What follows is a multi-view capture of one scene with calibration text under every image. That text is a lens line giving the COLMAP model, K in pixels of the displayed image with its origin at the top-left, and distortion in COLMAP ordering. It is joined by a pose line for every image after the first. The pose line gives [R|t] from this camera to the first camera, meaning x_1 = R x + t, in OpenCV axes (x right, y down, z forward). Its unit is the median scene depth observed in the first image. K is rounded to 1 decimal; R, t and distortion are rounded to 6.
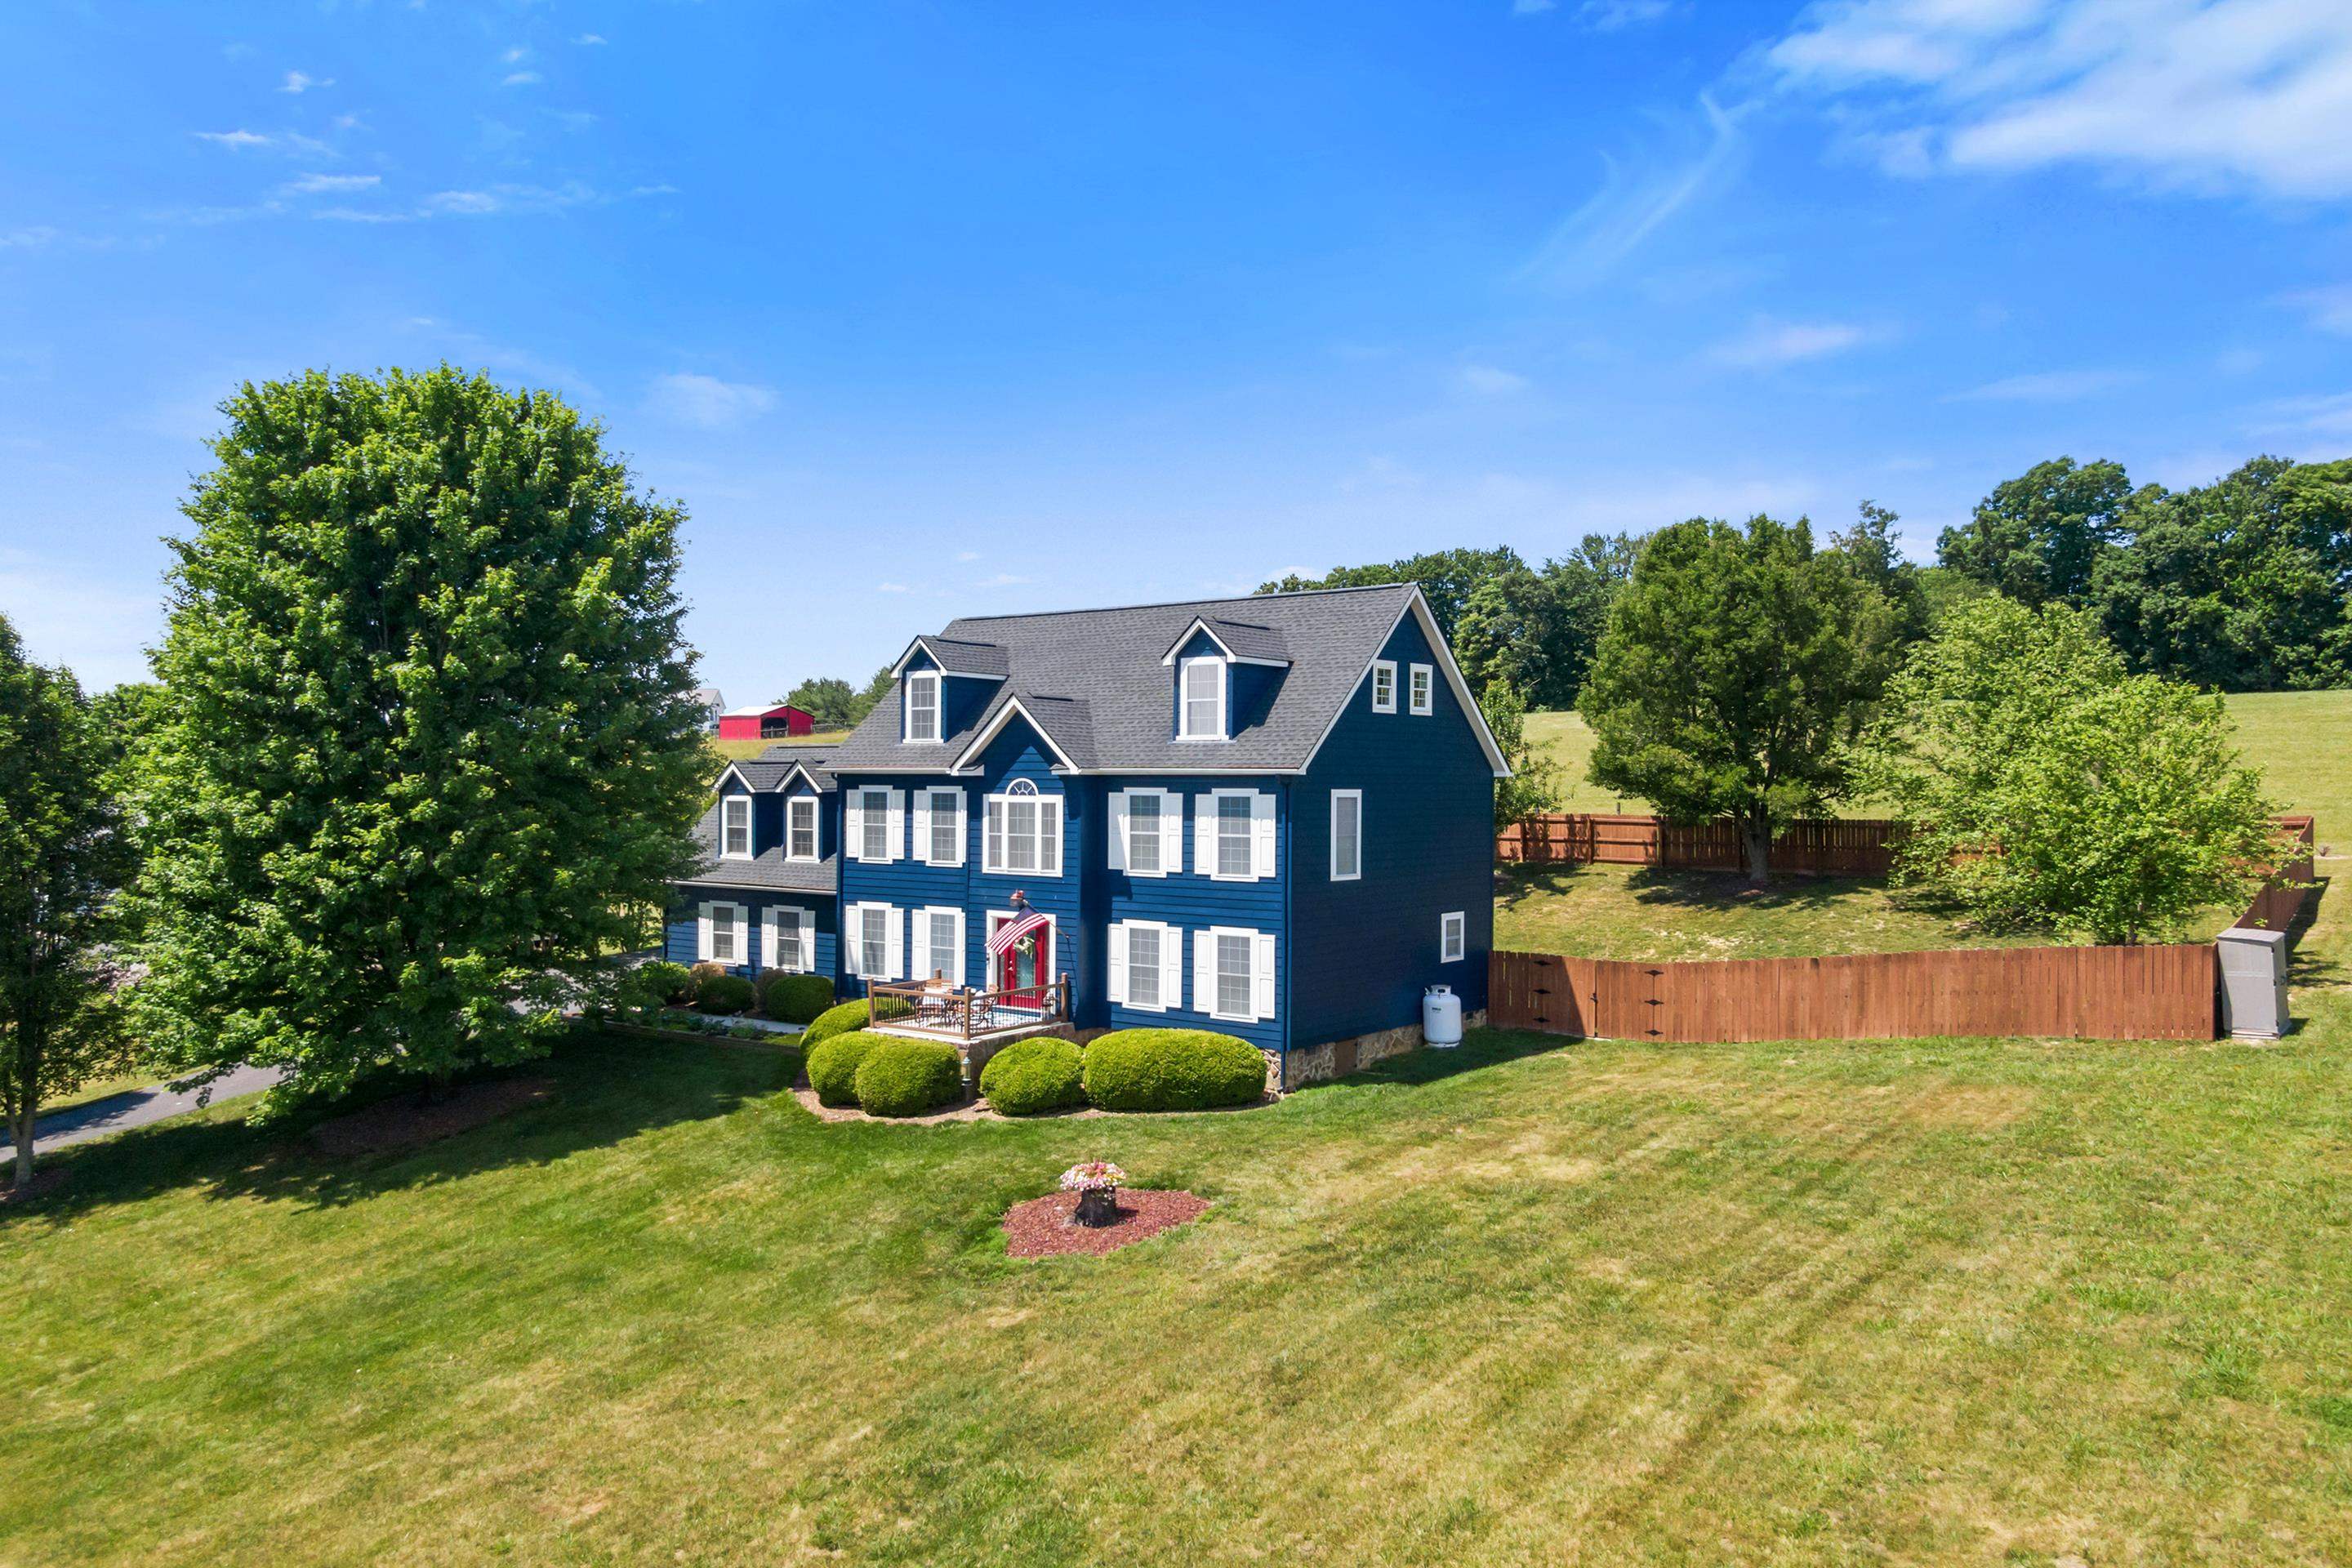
lens RADIAL K [[1642.9, 0, 1176.0], [0, 1642.9, 784.0], [0, 0, 1]] dist [0.045575, -0.065503]
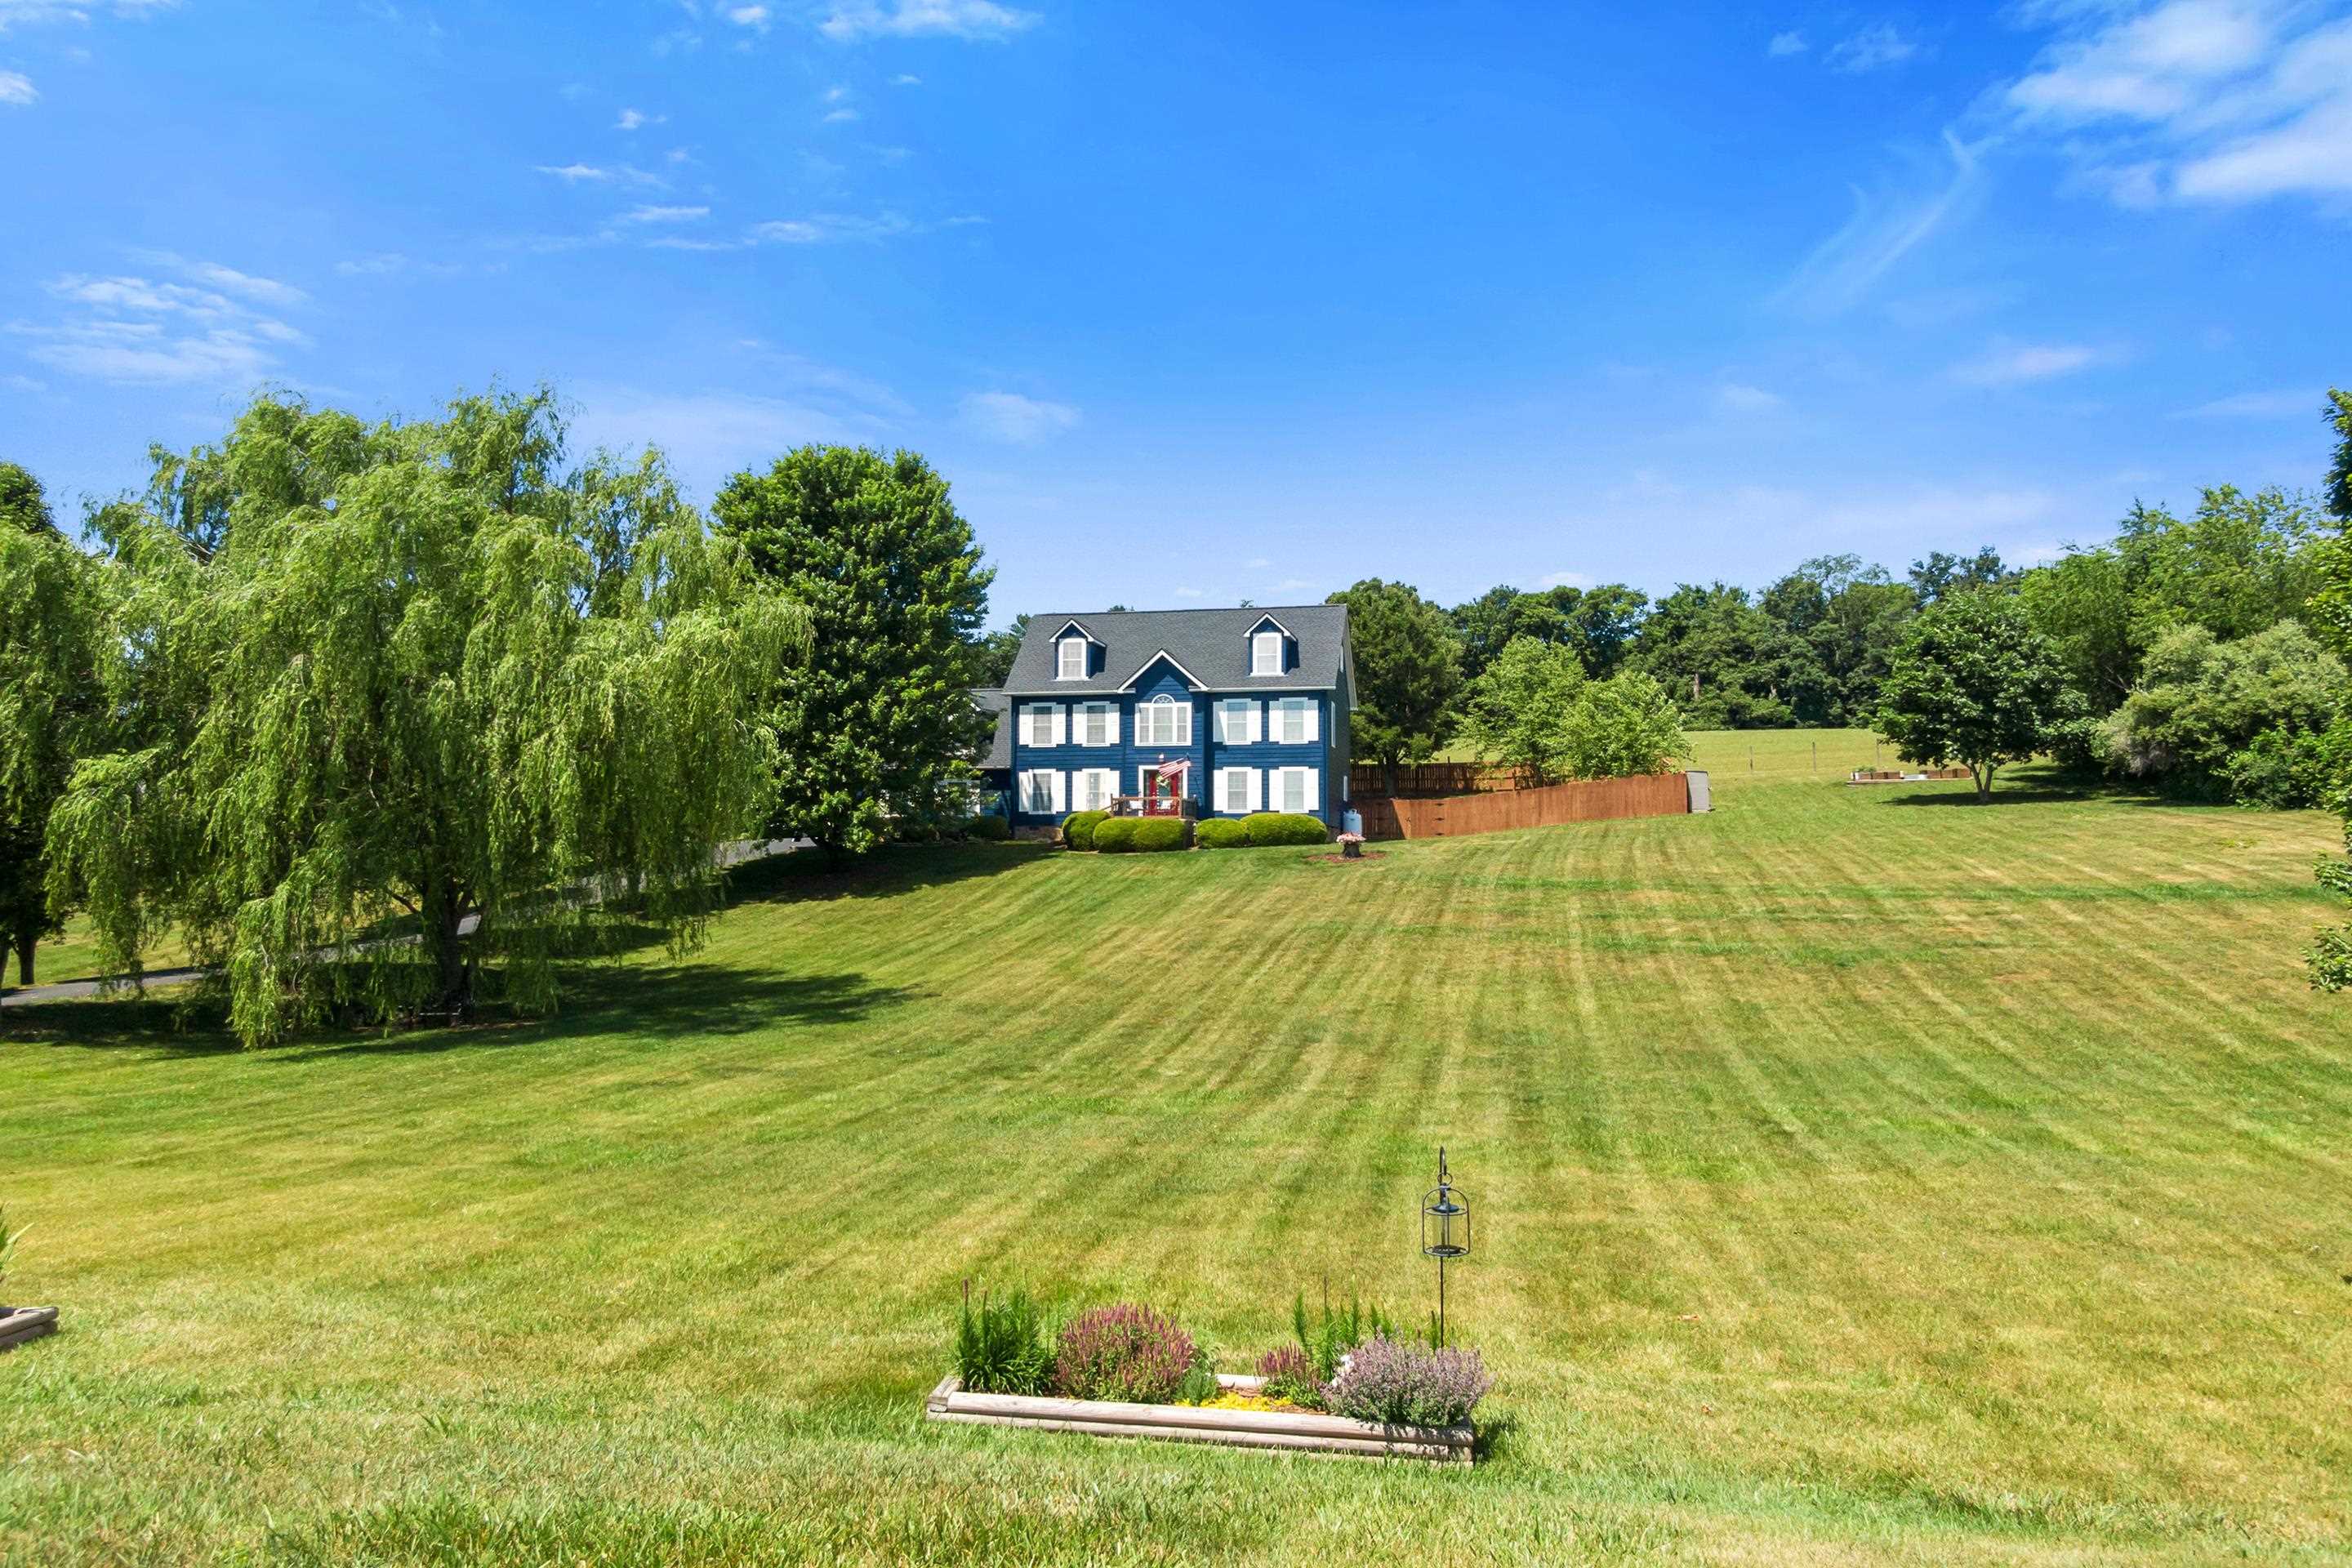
lens RADIAL K [[1633.3, 0, 1147.6], [0, 1633.3, 779.5], [0, 0, 1]] dist [0.052152, -0.074050]
pose [[0.907910, 0.018482, 0.418757, -0.873886], [0.004960, 0.998484, -0.054822, 0.192634], [-0.419136, 0.051850, 0.906442, -0.661180]]
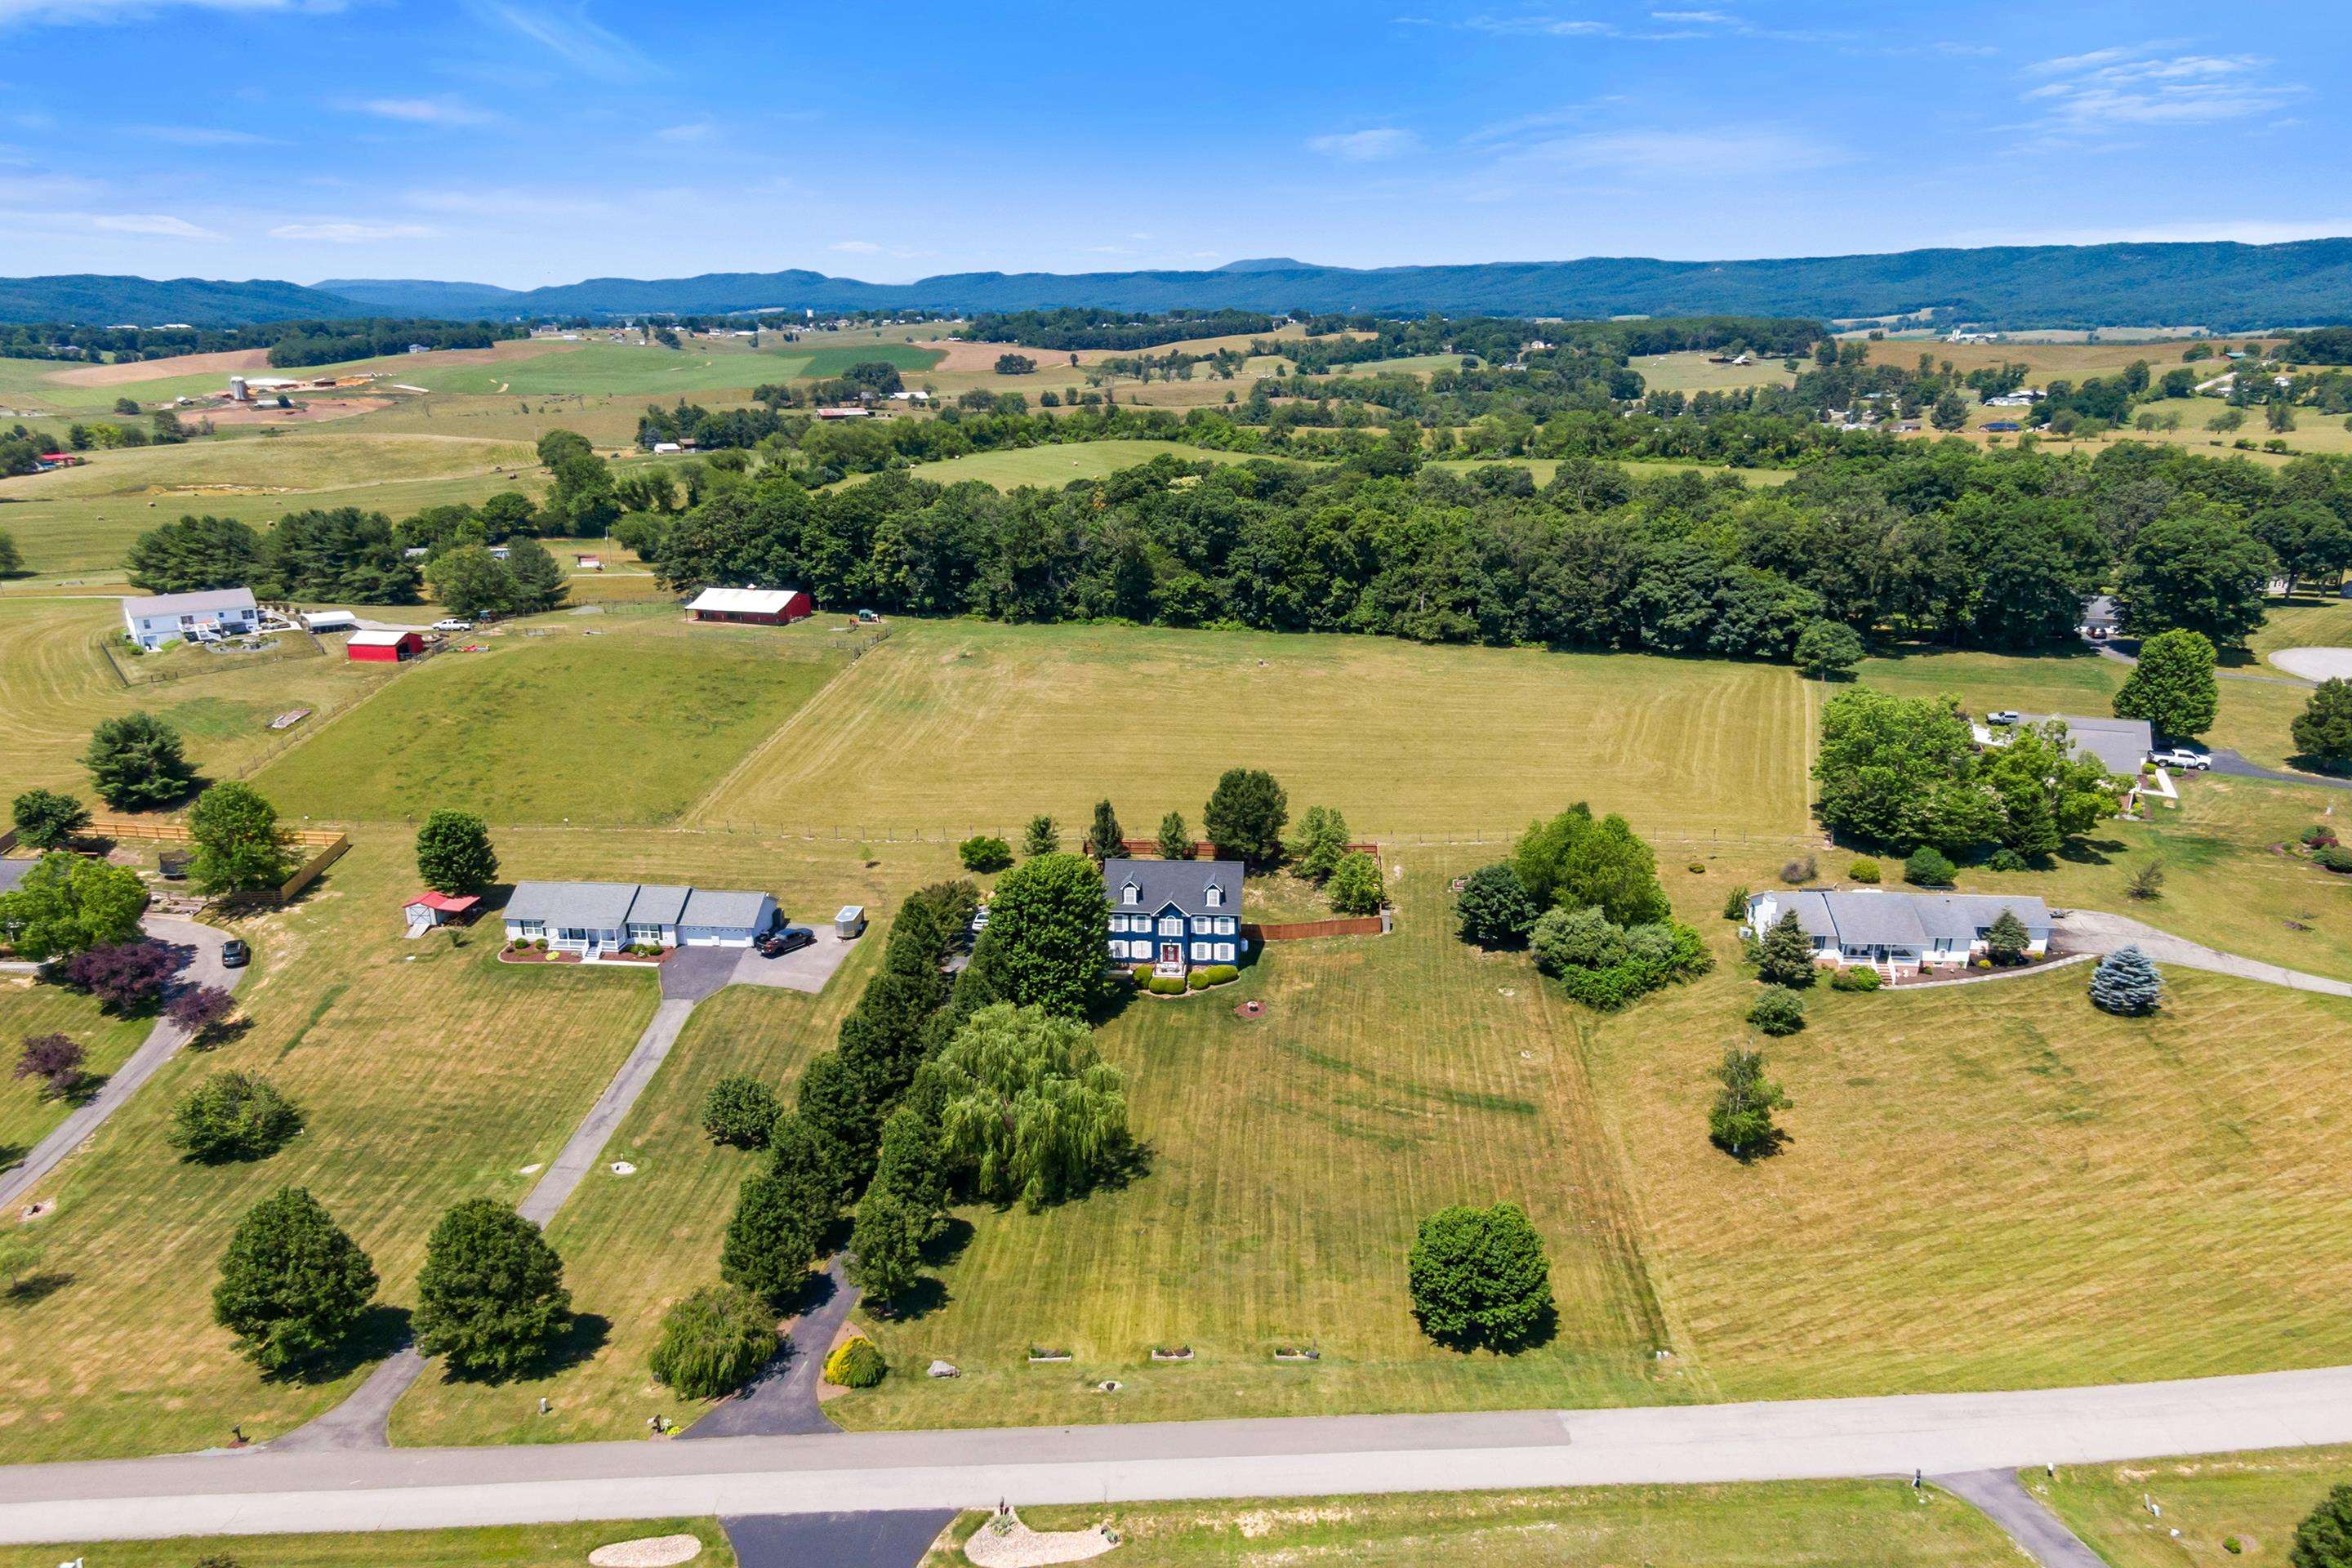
lens RADIAL K [[1633.3, 0, 1147.6], [0, 1633.3, 779.5], [0, 0, 1]] dist [0.052152, -0.074050]
pose [[0.843318, -0.146481, 0.517066, -2.390790], [0.008543, 0.965670, 0.259632, -1.517008], [-0.537346, -0.214535, 0.815619, -2.525912]]
